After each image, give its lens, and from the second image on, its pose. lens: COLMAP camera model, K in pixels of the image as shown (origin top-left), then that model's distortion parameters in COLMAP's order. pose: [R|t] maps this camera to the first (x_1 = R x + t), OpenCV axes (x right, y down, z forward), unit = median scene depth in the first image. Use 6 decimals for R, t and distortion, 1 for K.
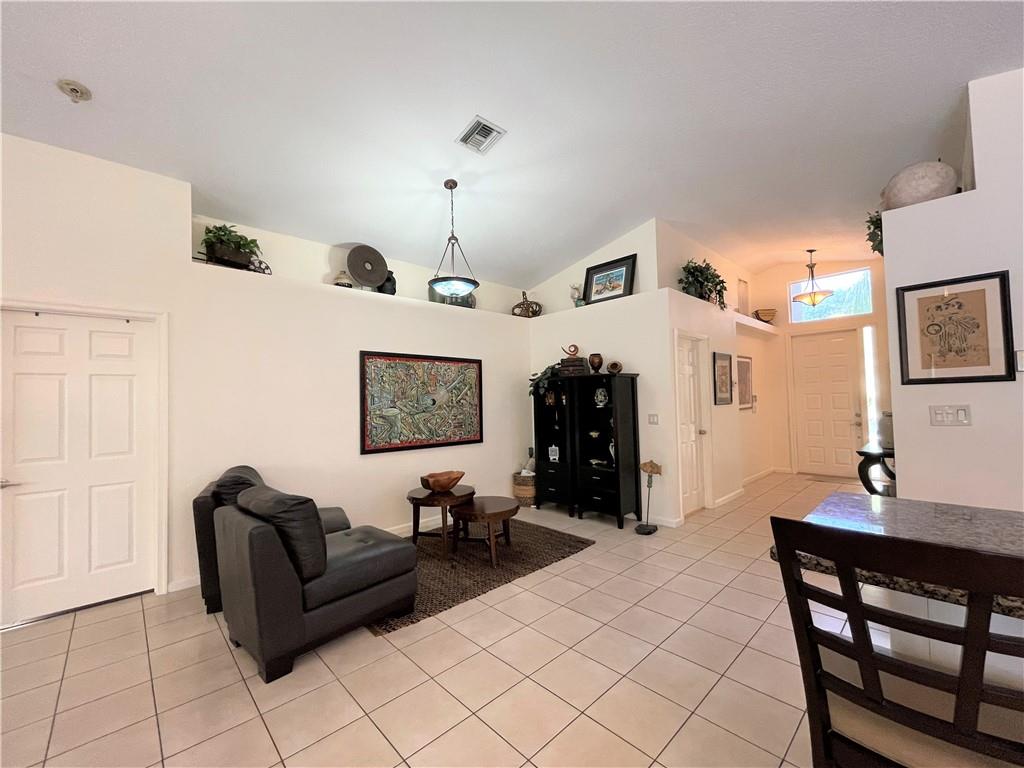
lens RADIAL K [[416.4, 0, 513.9], [0, 416.4, 388.6], [0, 0, 1]] dist [-0.001588, 0.000624]
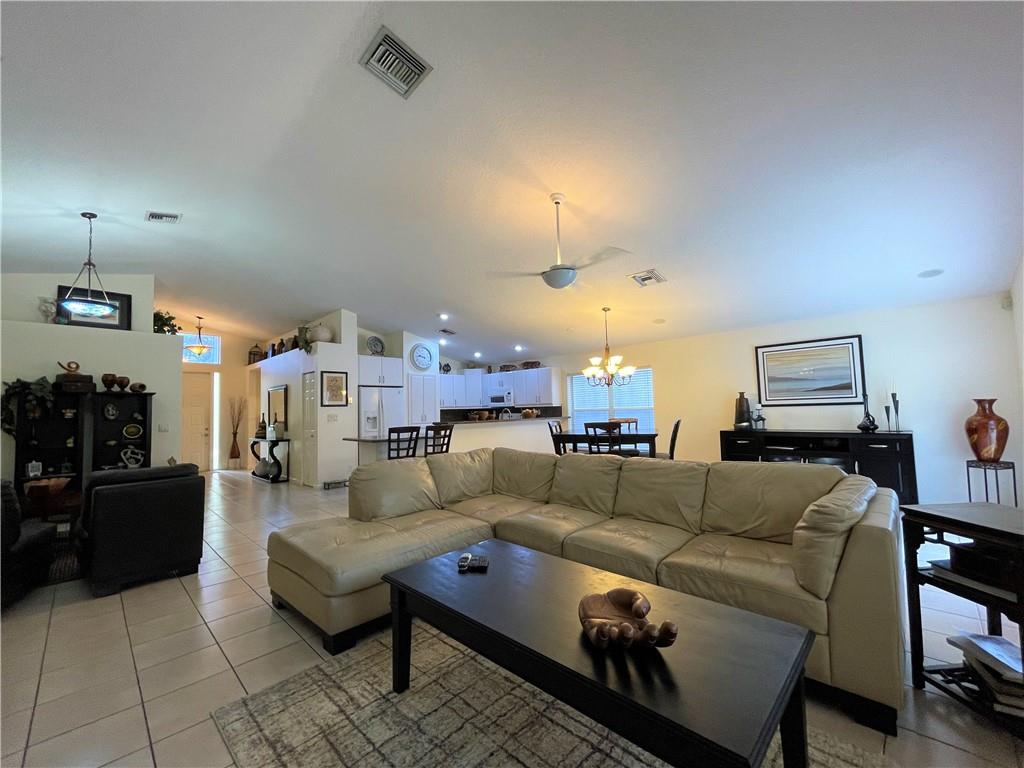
lens RADIAL K [[416.4, 0, 512.0], [0, 416.4, 386.2], [0, 0, 1]] dist [-0.001588, 0.000624]
pose [[-0.034872, 0.086358, 0.995654, -0.990298], [-0.002546, 0.996249, -0.086499, 0.047795], [-0.999389, -0.005551, -0.034522, -0.080883]]
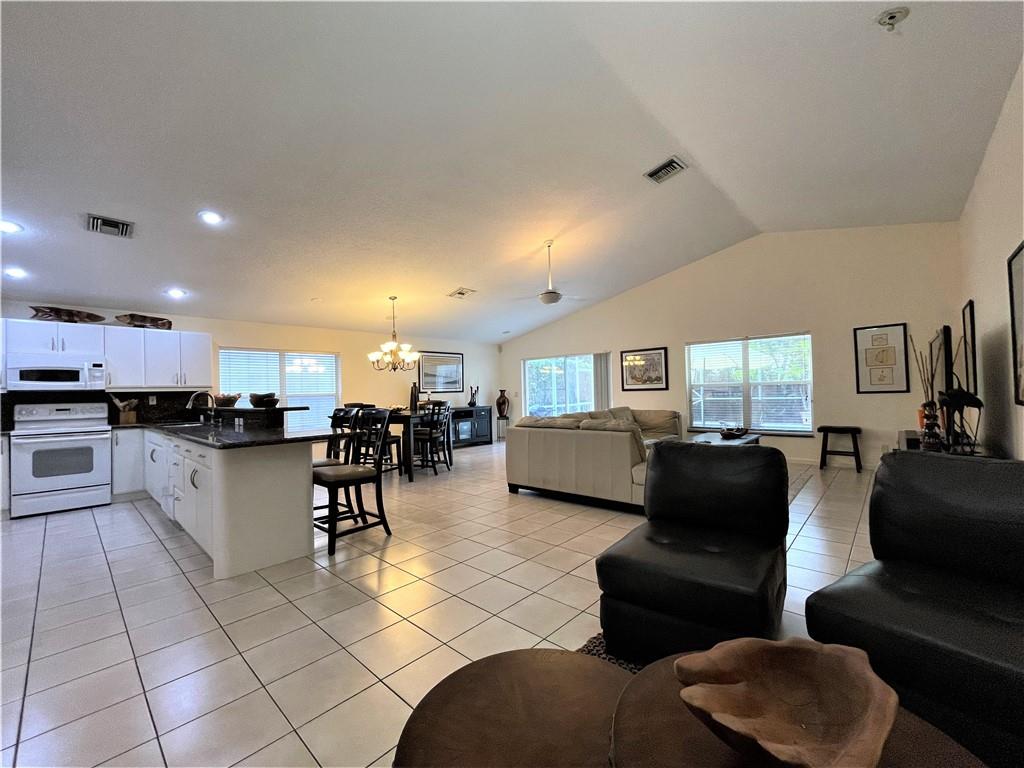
lens RADIAL K [[416.4, 0, 507.1], [0, 416.4, 383.8], [0, 0, 1]] dist [-0.001588, 0.000624]
pose [[-0.996794, 0.049885, -0.062562, -0.026416], [0.052742, 0.997599, -0.044887, 0.059739], [0.060172, -0.048043, -0.997031, 0.947617]]
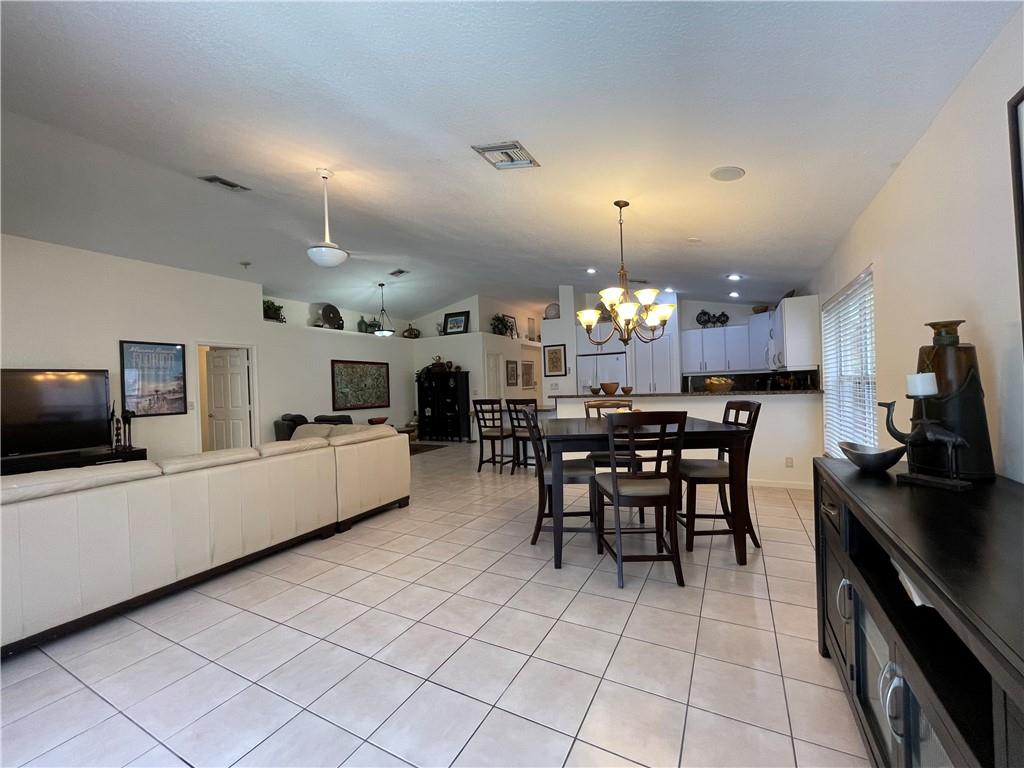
lens RADIAL K [[416.4, 0, 515.6], [0, 416.4, 388.7], [0, 0, 1]] dist [-0.001588, 0.000624]
pose [[0.946332, -0.009279, 0.323063, -0.153912], [0.000770, 0.999650, 0.026457, -0.002849], [-0.323195, -0.024788, 0.946008, -1.022929]]
